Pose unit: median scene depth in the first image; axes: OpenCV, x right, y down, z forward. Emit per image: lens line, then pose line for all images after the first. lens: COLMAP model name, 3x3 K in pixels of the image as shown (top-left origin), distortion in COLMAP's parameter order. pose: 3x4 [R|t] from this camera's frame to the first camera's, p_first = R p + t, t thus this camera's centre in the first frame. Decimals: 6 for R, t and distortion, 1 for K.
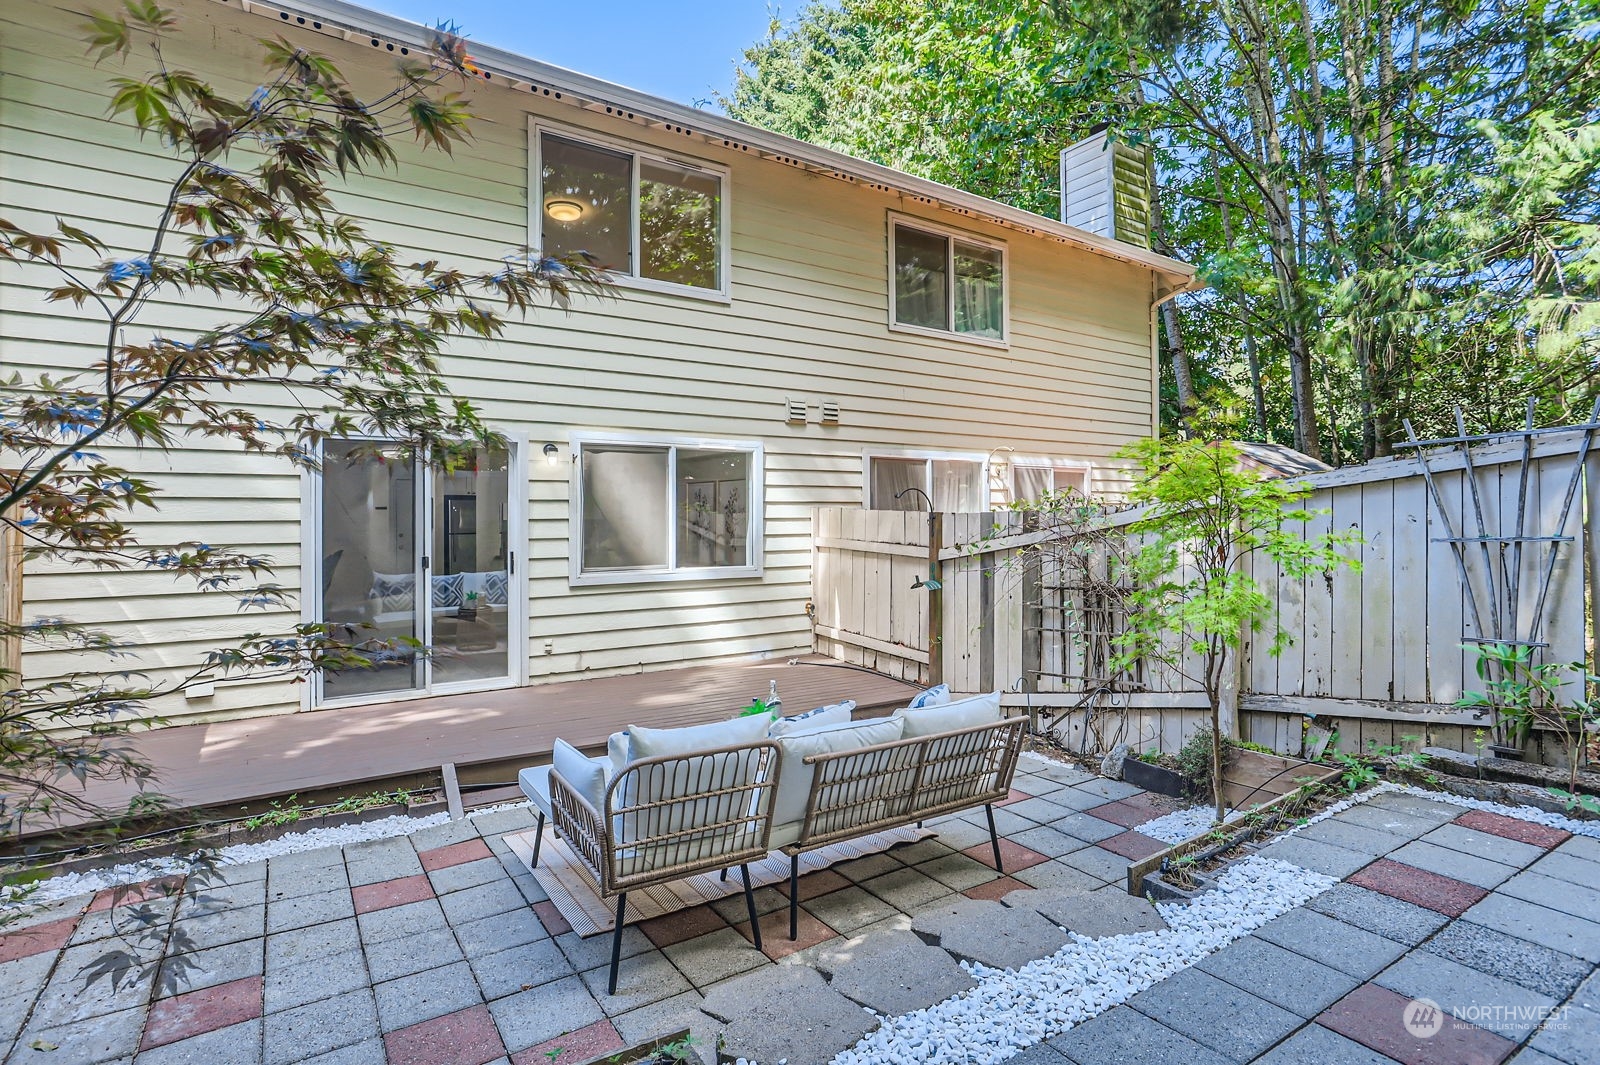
lens RADIAL K [[794.8, 0, 802.2], [0, 794.8, 529.9], [0, 0, 1]] dist [-0.039888, 0.027999]
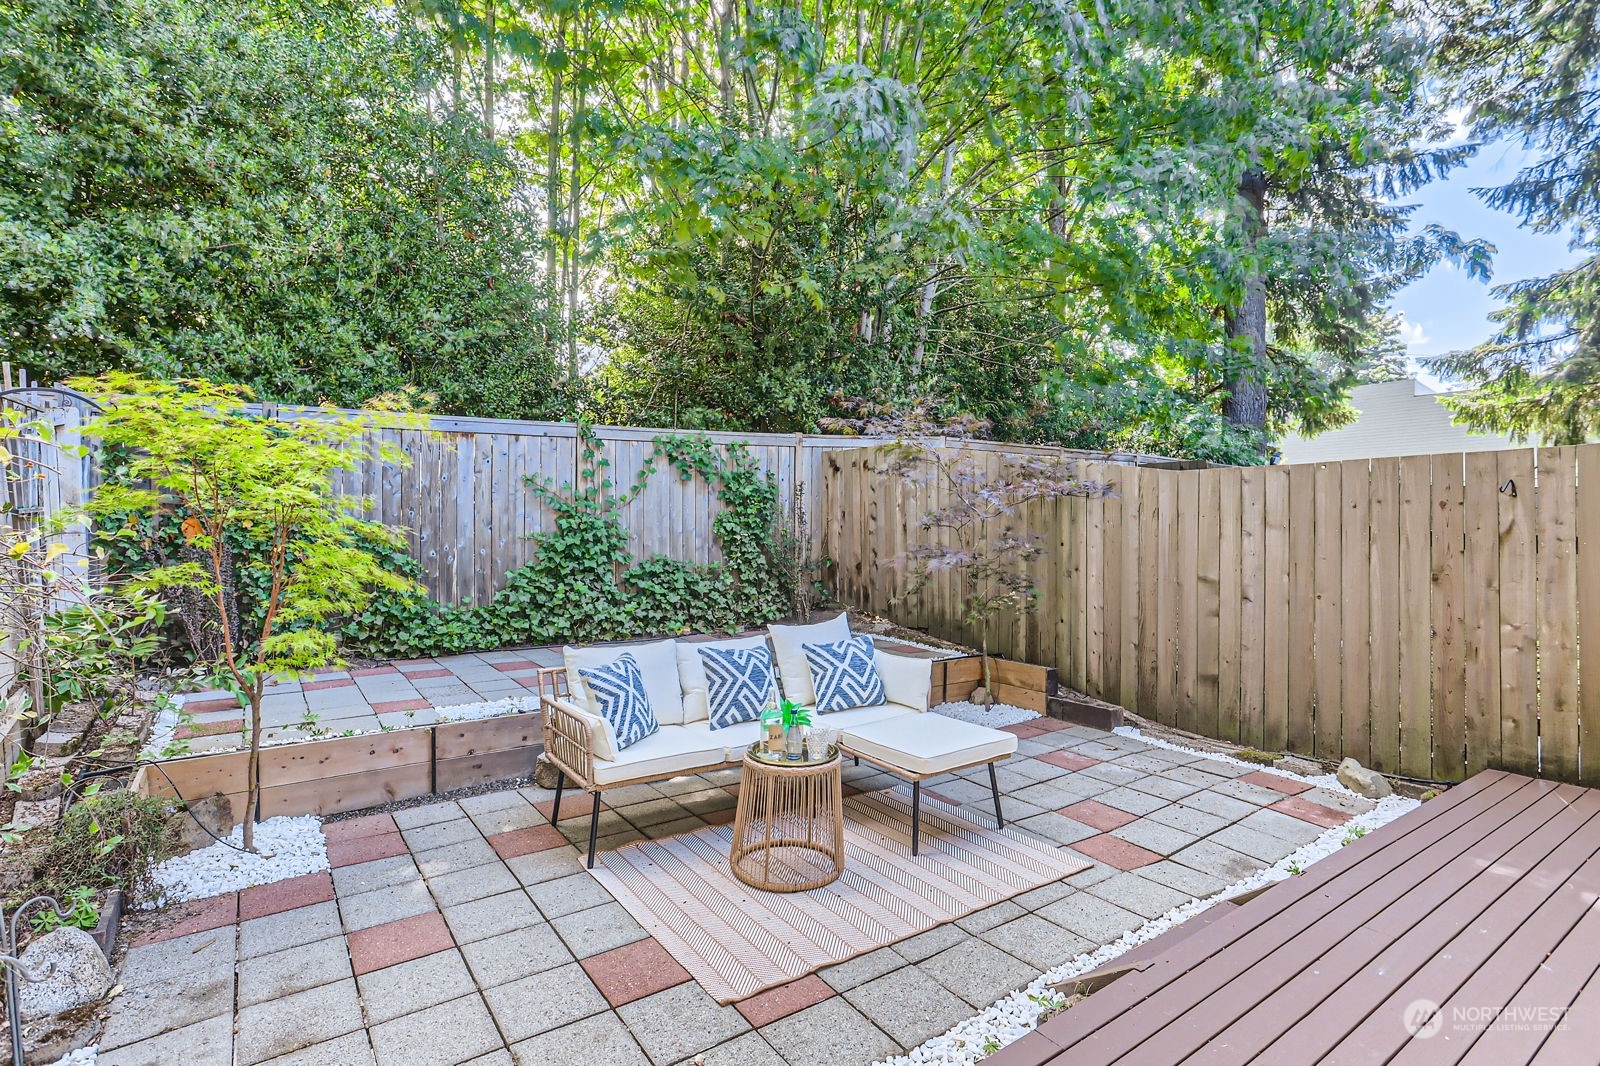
lens RADIAL K [[794.8, 0, 802.2], [0, 794.8, 530.4], [0, 0, 1]] dist [-0.039888, 0.027999]
pose [[-0.999265, 0.002055, -0.038280, -0.026791], [0.001362, 0.999835, 0.018126, 0.014380], [0.038311, 0.018060, -0.999103, 1.267008]]
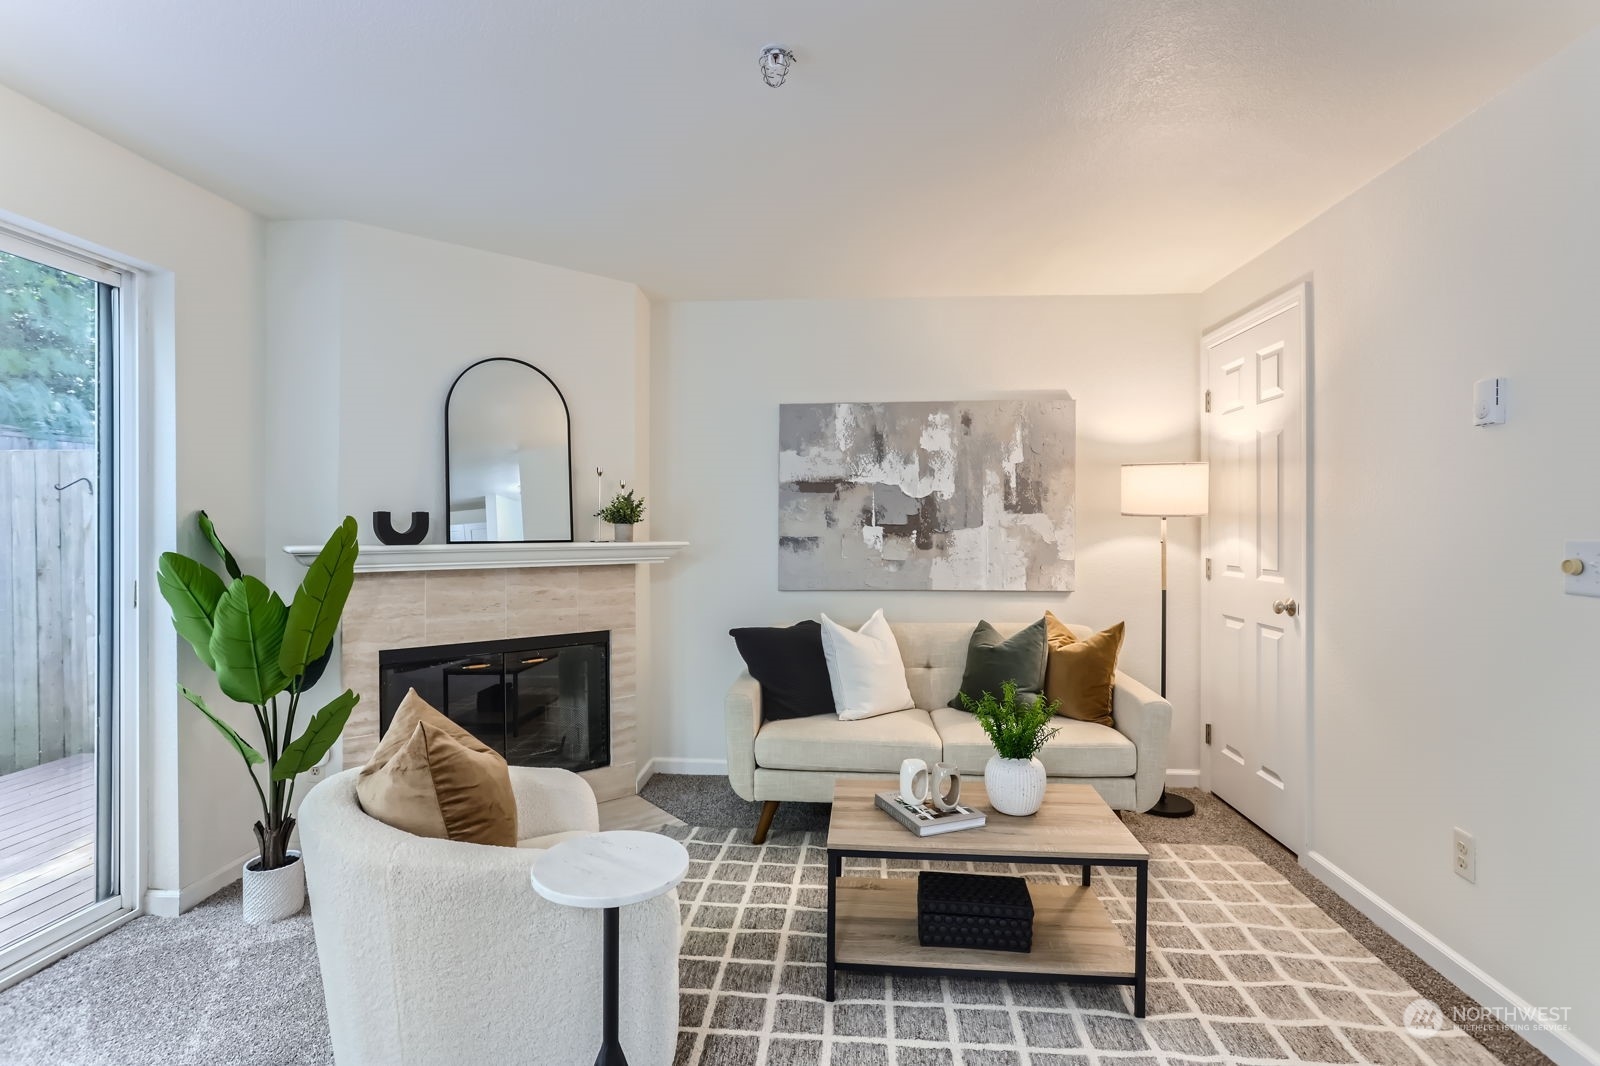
lens RADIAL K [[768.5, 0, 793.8], [0, 768.5, 526.8], [0, 0, 1]] dist [-0.043720, 0.025349]
pose [[-0.616996, 0.006117, -0.786942, -0.536022], [-0.014001, 0.999726, 0.018748, 0.006893], [0.786841, 0.022585, -0.616742, 1.542262]]
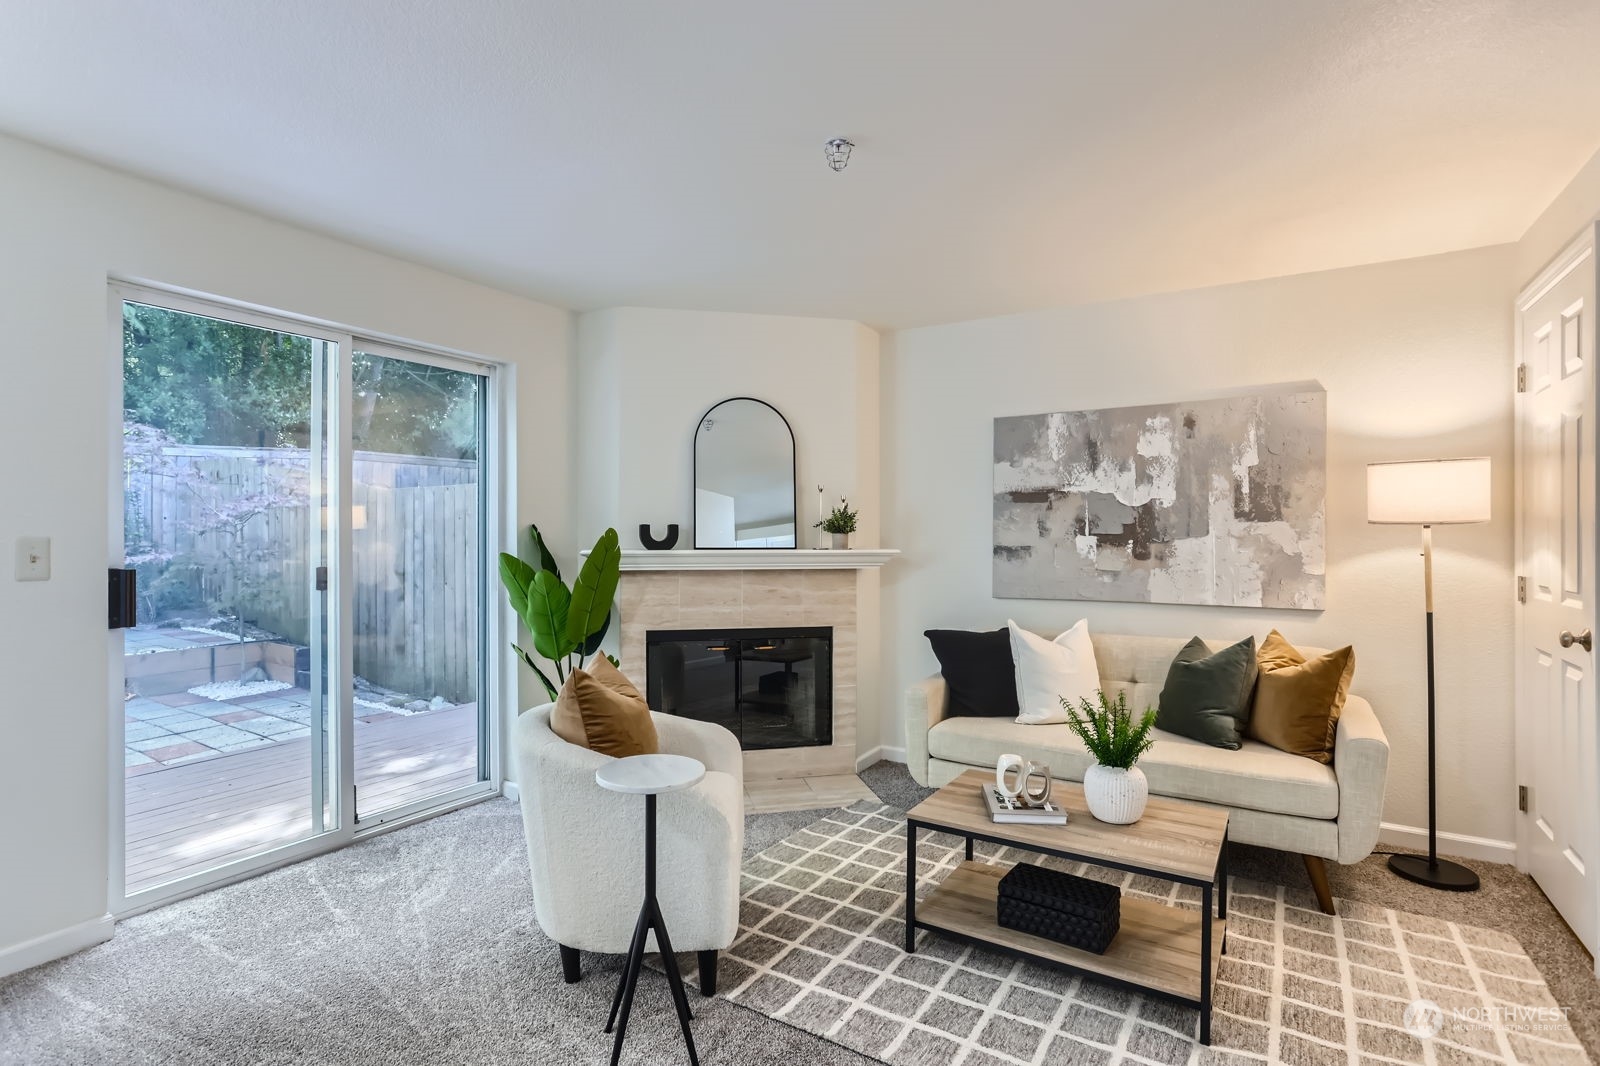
lens RADIAL K [[784.8, 0, 795.7], [0, 784.8, 536.6], [0, 0, 1]] dist [-0.042890, 0.025840]
pose [[-0.910767, 0.005871, -0.412878, -0.597475], [-0.004221, 0.999714, 0.023527, 0.004112], [0.412898, 0.023170, -0.910482, 1.682949]]
